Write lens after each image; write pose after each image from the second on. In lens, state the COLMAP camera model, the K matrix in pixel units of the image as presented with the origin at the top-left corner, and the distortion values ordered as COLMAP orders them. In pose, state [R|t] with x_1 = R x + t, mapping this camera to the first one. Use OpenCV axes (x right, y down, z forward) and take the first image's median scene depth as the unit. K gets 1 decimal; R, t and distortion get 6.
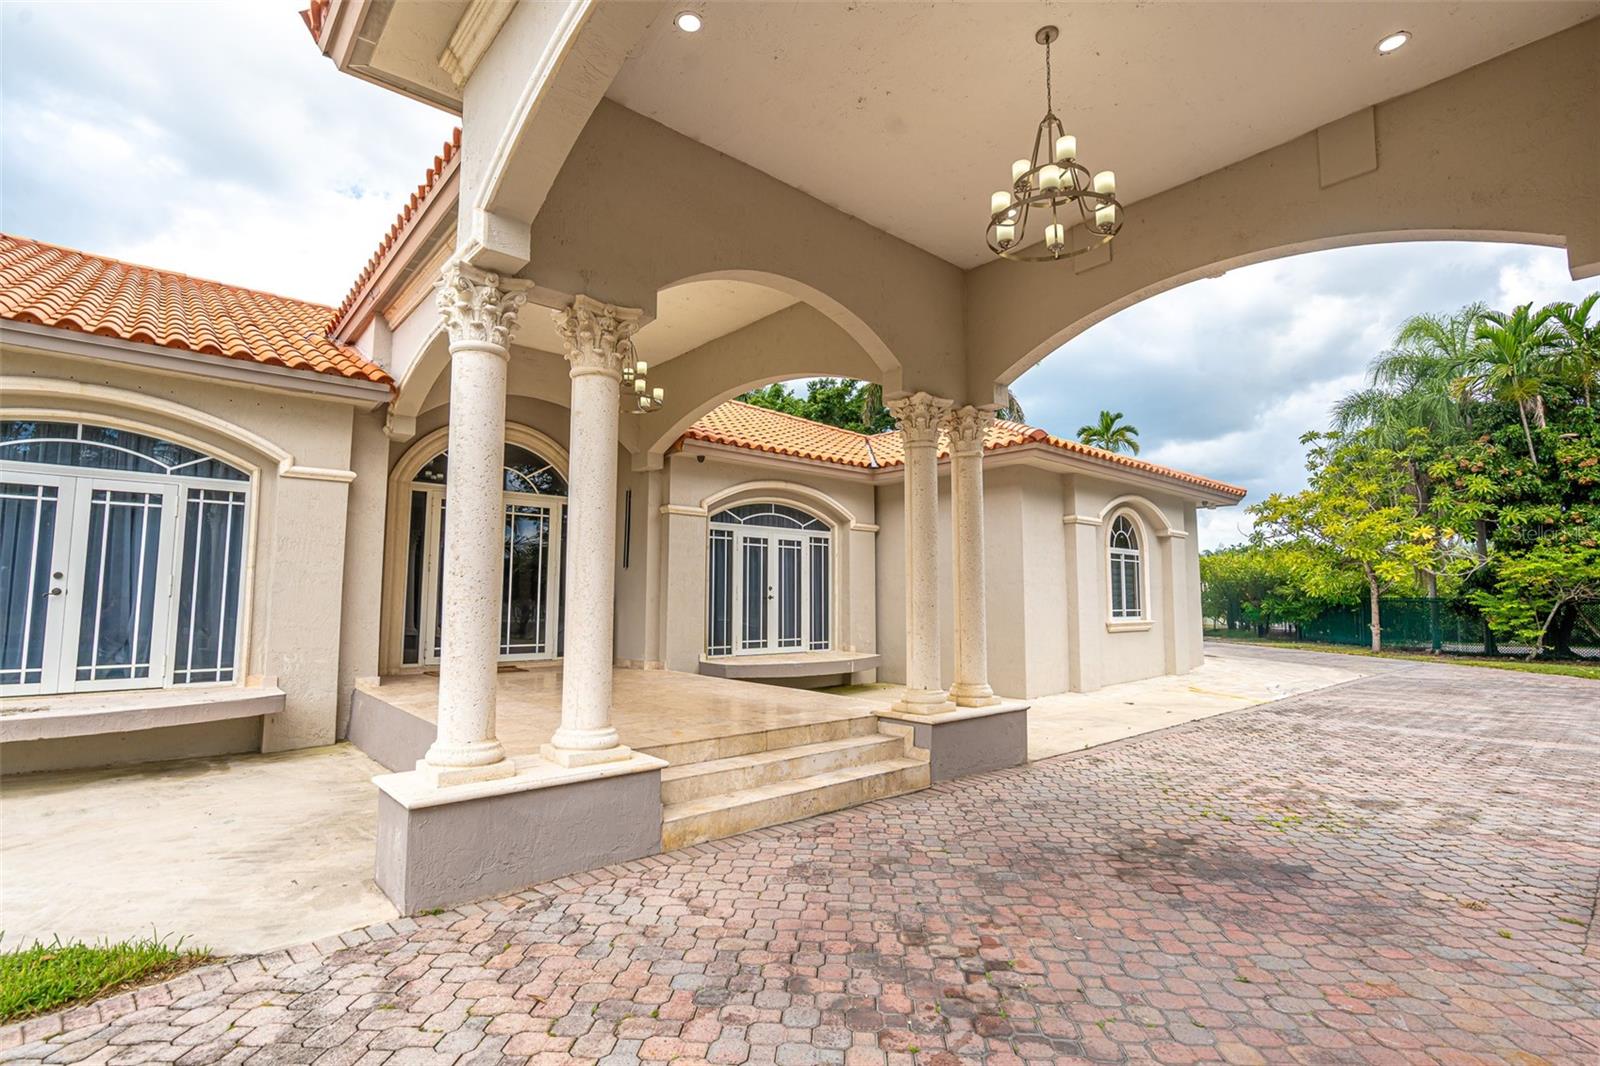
lens RADIAL K [[722.9, 0, 852.9], [0, 722.9, 549.1], [0, 0, 1]] dist [-0.016869, 0.012692]
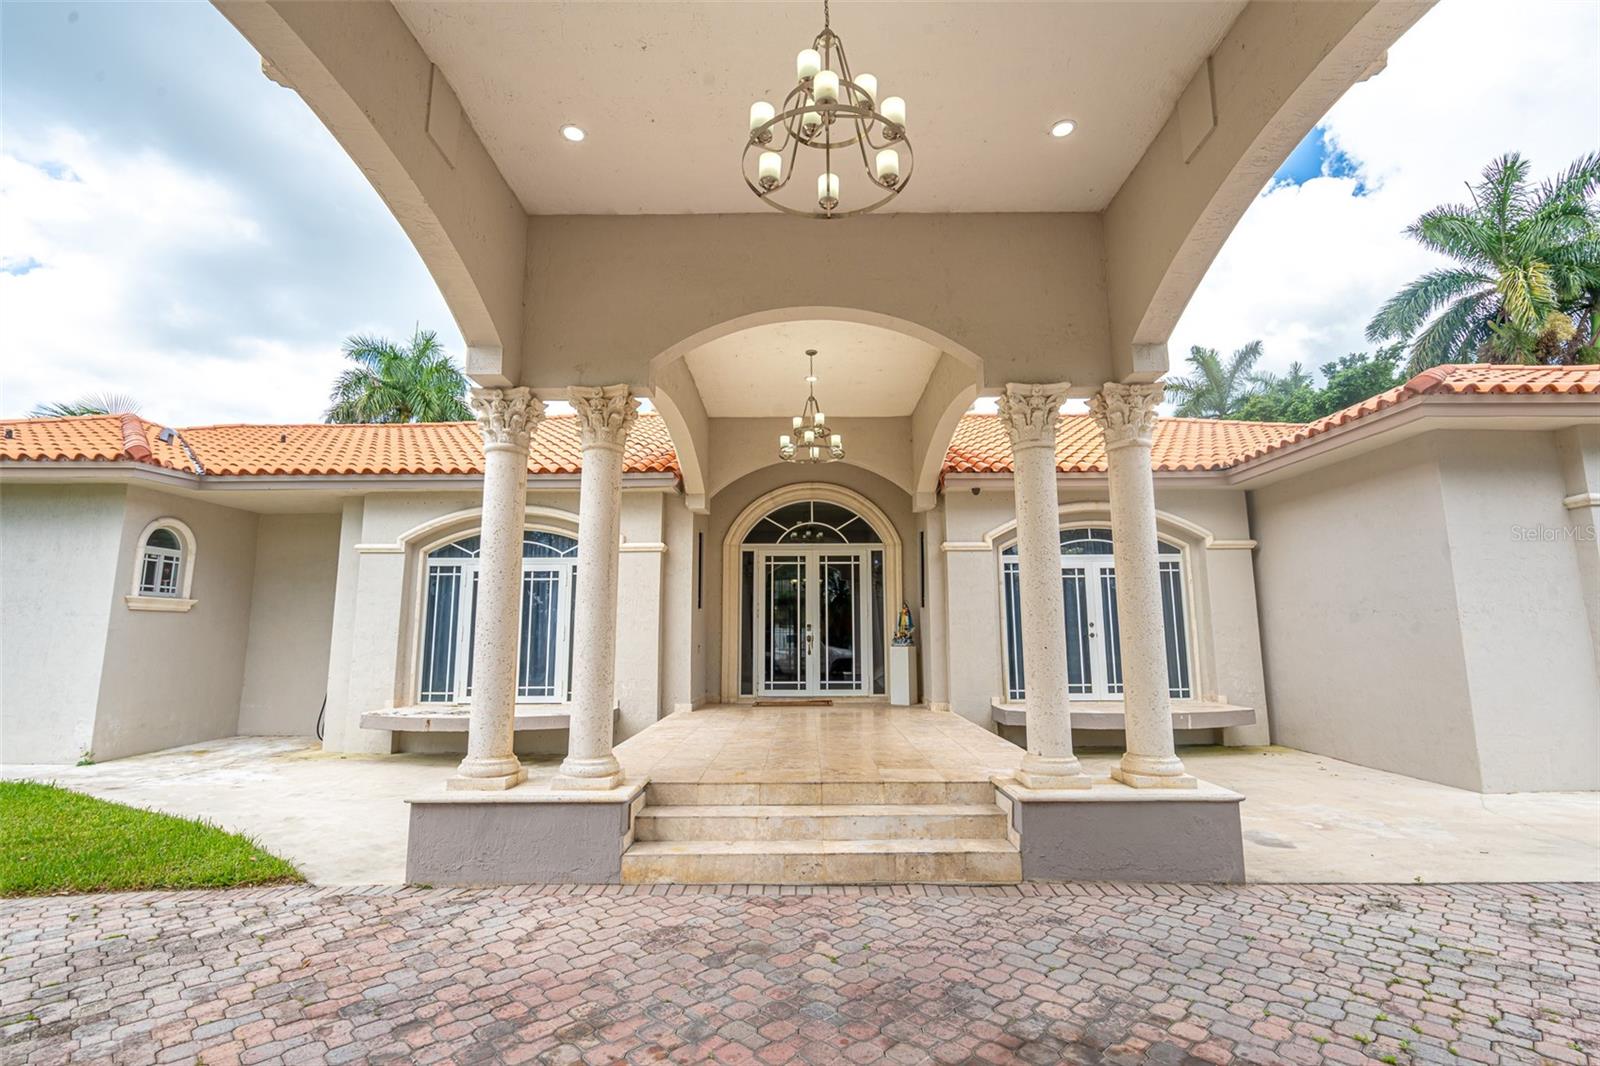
lens RADIAL K [[722.9, 0, 803.5], [0, 722.9, 541.1], [0, 0, 1]] dist [-0.016869, 0.012692]
pose [[0.748379, -0.095813, -0.656315, 0.592751], [0.054602, 0.995052, -0.083003, 0.019833], [0.661021, 0.026282, 0.749907, 0.324126]]
